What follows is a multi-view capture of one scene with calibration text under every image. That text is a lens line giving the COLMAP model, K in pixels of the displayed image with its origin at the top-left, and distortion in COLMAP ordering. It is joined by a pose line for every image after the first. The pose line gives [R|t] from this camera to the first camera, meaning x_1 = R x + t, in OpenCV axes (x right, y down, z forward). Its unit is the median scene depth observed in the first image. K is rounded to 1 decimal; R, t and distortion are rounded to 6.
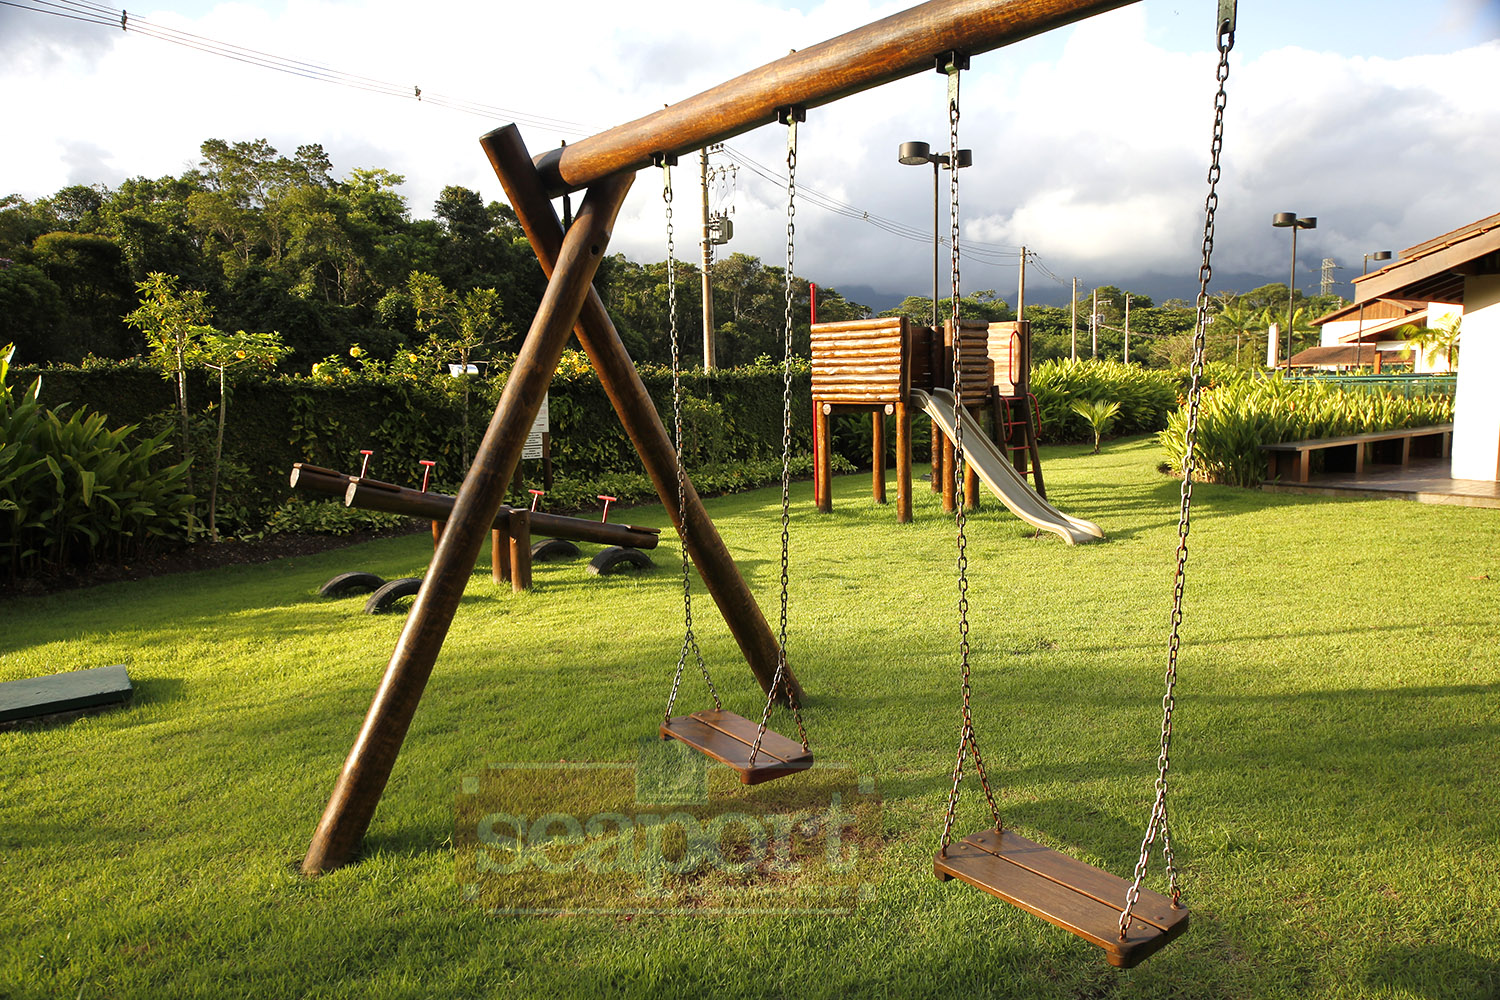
lens RADIAL K [[1030.3, 0, 746.7], [0, 1030.3, 511.2], [0, 0, 1]] dist [0.049950, -0.039174]
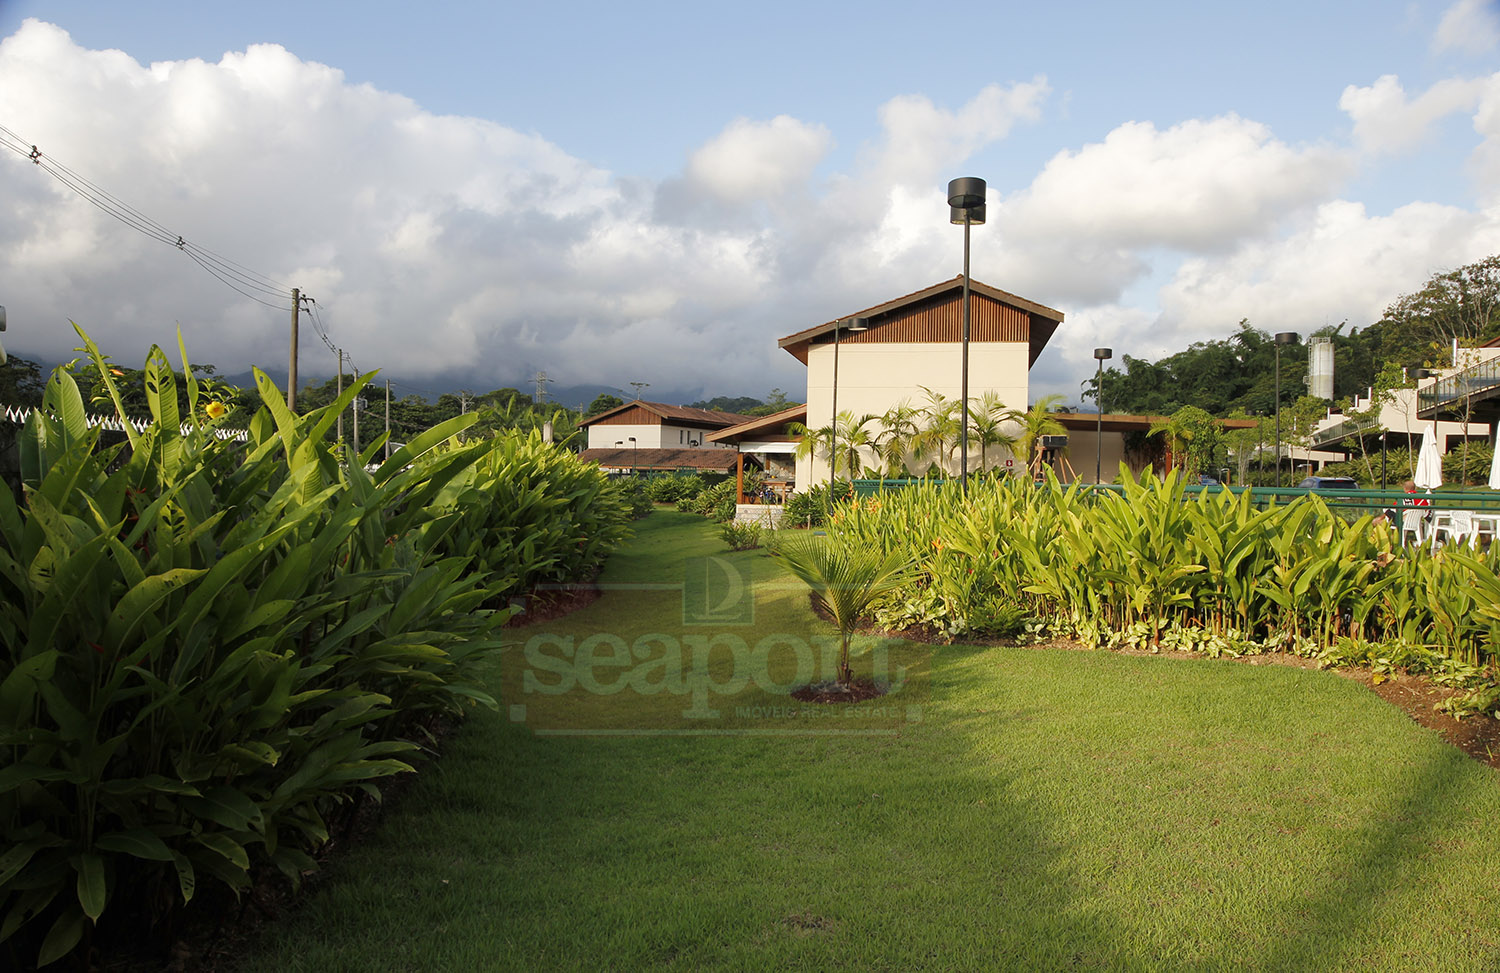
lens RADIAL K [[1045.7, 0, 750.0], [0, 1045.7, 486.5], [0, 0, 1]] dist [0.000537, 0.000421]
pose [[0.754621, 0.024239, 0.655713, 0.134400], [0.051163, 0.994101, -0.095629, -0.139971], [-0.654164, 0.105712, 0.748929, 1.158904]]
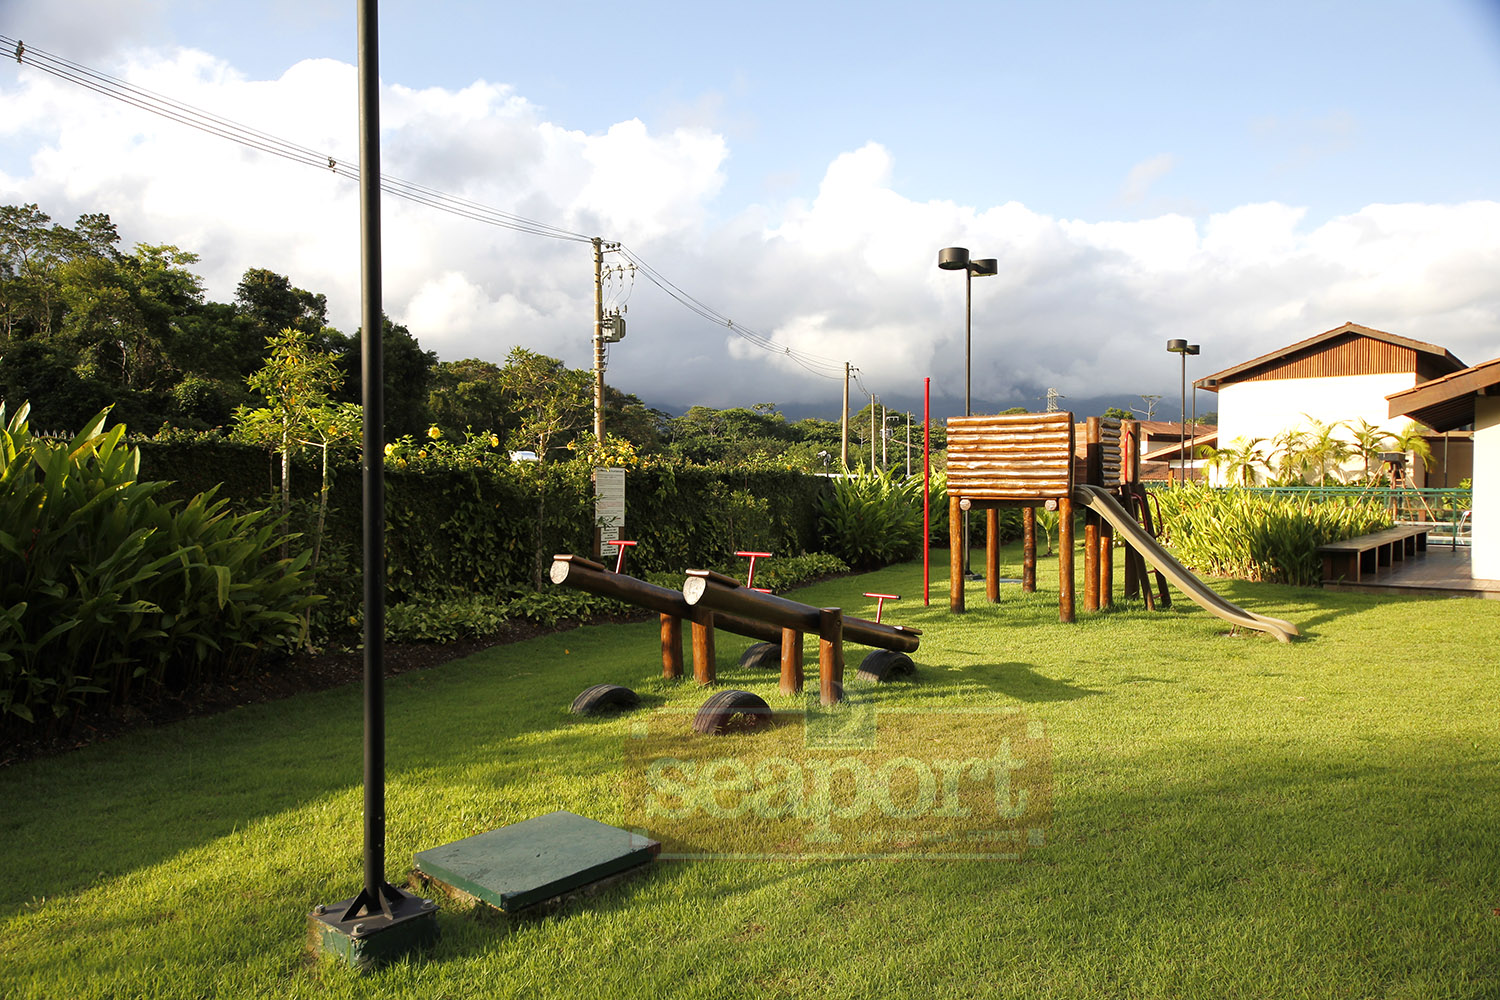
lens RADIAL K [[1030.3, 0, 746.7], [0, 1030.3, 511.2], [0, 0, 1]] dist [0.049950, -0.039174]
pose [[0.974803, 0.014319, 0.222606, -0.286017], [0.008435, 0.994858, -0.100932, 0.002435], [-0.222906, 0.100266, 0.969670, 0.093586]]
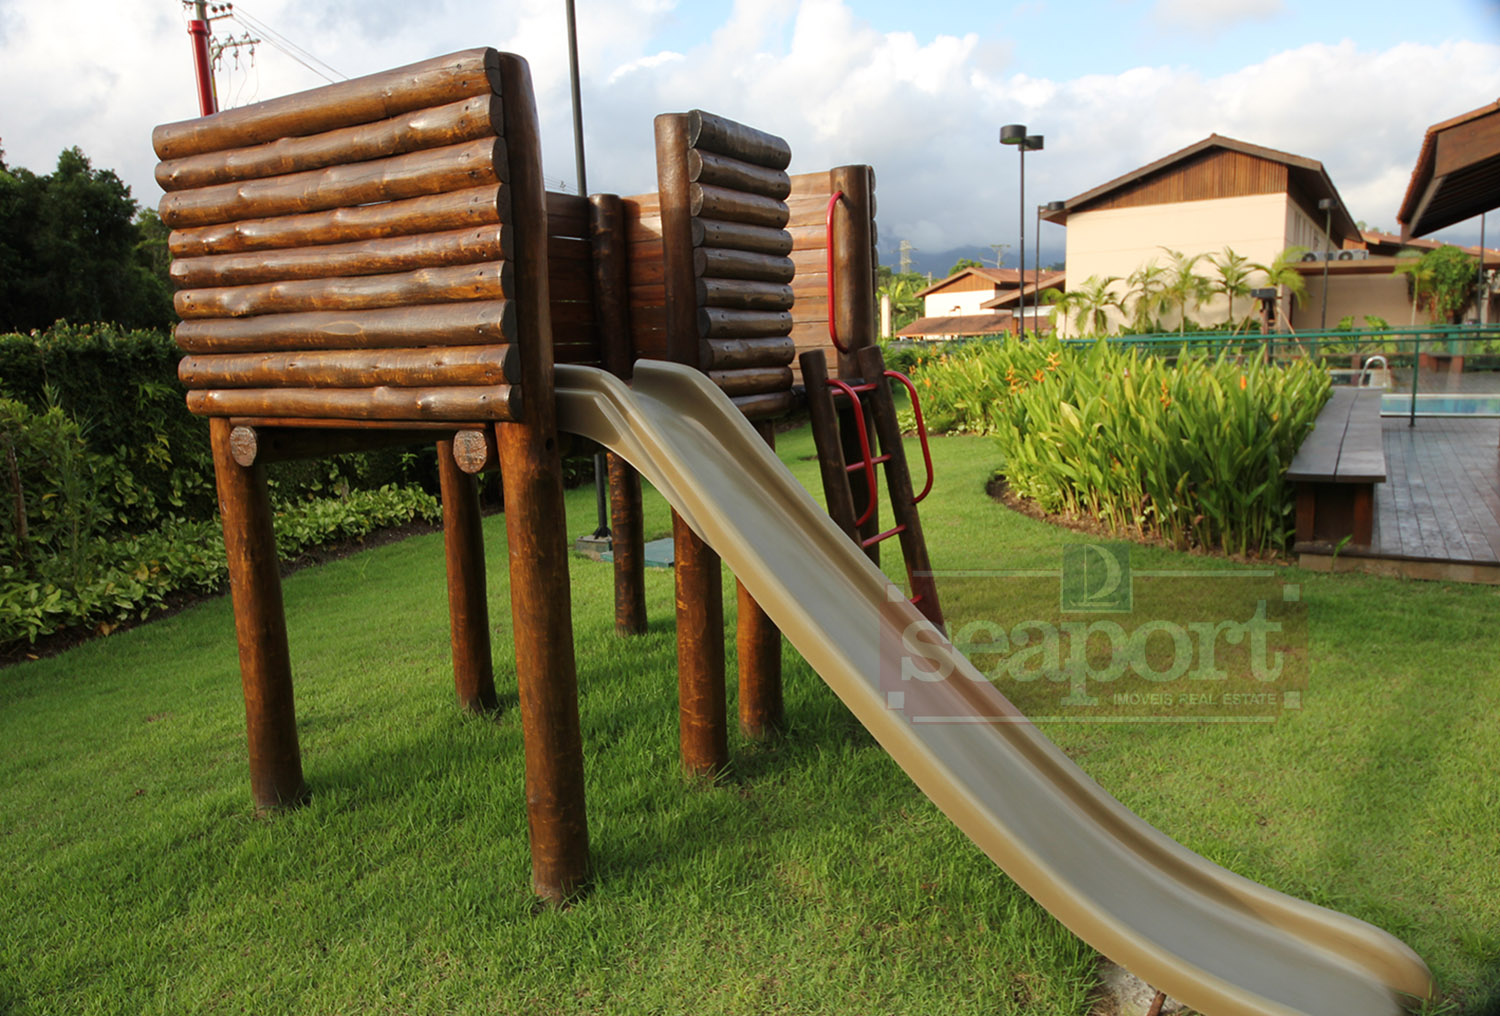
lens RADIAL K [[1030.9, 0, 737.1], [0, 1030.9, 505.5], [0, 0, 1]] dist [0.021613, -0.000407]
pose [[0.940266, -0.065595, 0.334063, 0.091486], [0.059475, 0.997822, 0.028529, -0.070733], [-0.335207, -0.006956, 0.942119, 0.594864]]
